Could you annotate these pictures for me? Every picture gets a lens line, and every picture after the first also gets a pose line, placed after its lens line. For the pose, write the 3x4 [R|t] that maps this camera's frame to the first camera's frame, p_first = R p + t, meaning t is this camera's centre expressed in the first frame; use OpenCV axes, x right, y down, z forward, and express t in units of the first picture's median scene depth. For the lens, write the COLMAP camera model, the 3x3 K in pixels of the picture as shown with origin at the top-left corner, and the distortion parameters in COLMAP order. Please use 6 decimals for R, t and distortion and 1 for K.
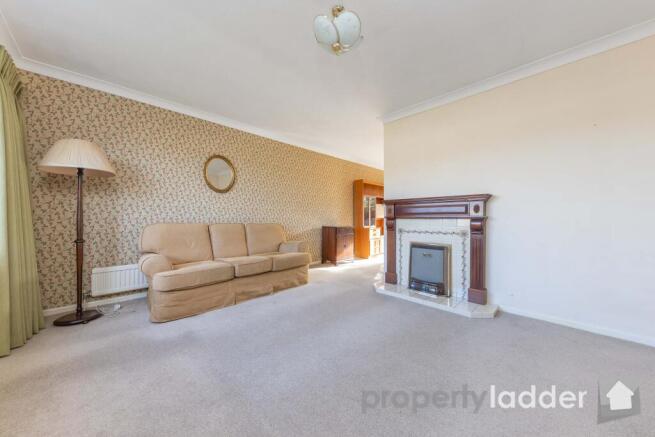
lens RADIAL K [[228.9, 0, 330.9], [0, 228.9, 220.9], [0, 0, 1]] dist [0.000734, -0.000072]
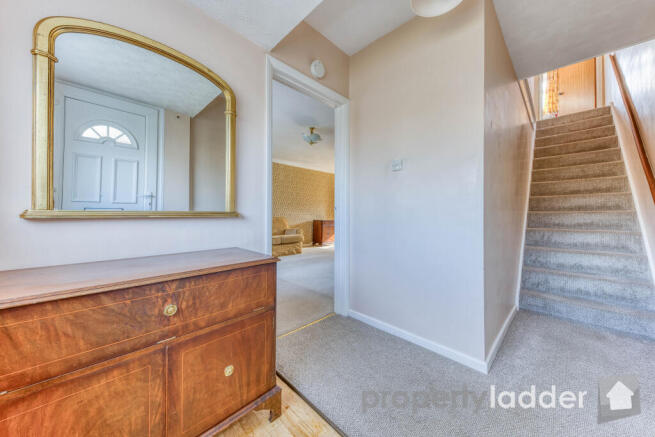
lens RADIAL K [[222.4, 0, 327.5], [0, 222.4, 218.5], [0, 0, 1]] dist [-0.000083, -0.000037]
pose [[0.999902, 0.008456, -0.011145, 0.107762], [-0.008404, 0.999953, 0.004763, 0.011685], [0.011185, -0.004669, 0.999927, -0.640374]]
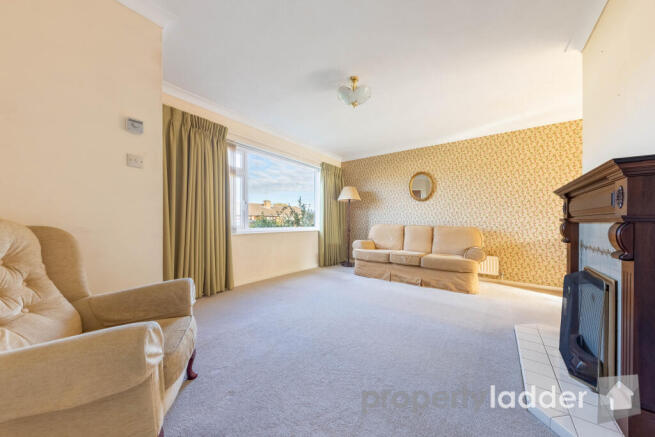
lens RADIAL K [[228.9, 0, 330.9], [0, 228.9, 220.9], [0, 0, 1]] dist [0.000734, -0.000072]
pose [[0.150421, 0.011572, -0.988554, 0.744301], [-0.018215, 0.999794, 0.008932, -0.015745], [0.988454, 0.016663, 0.150601, 0.324765]]
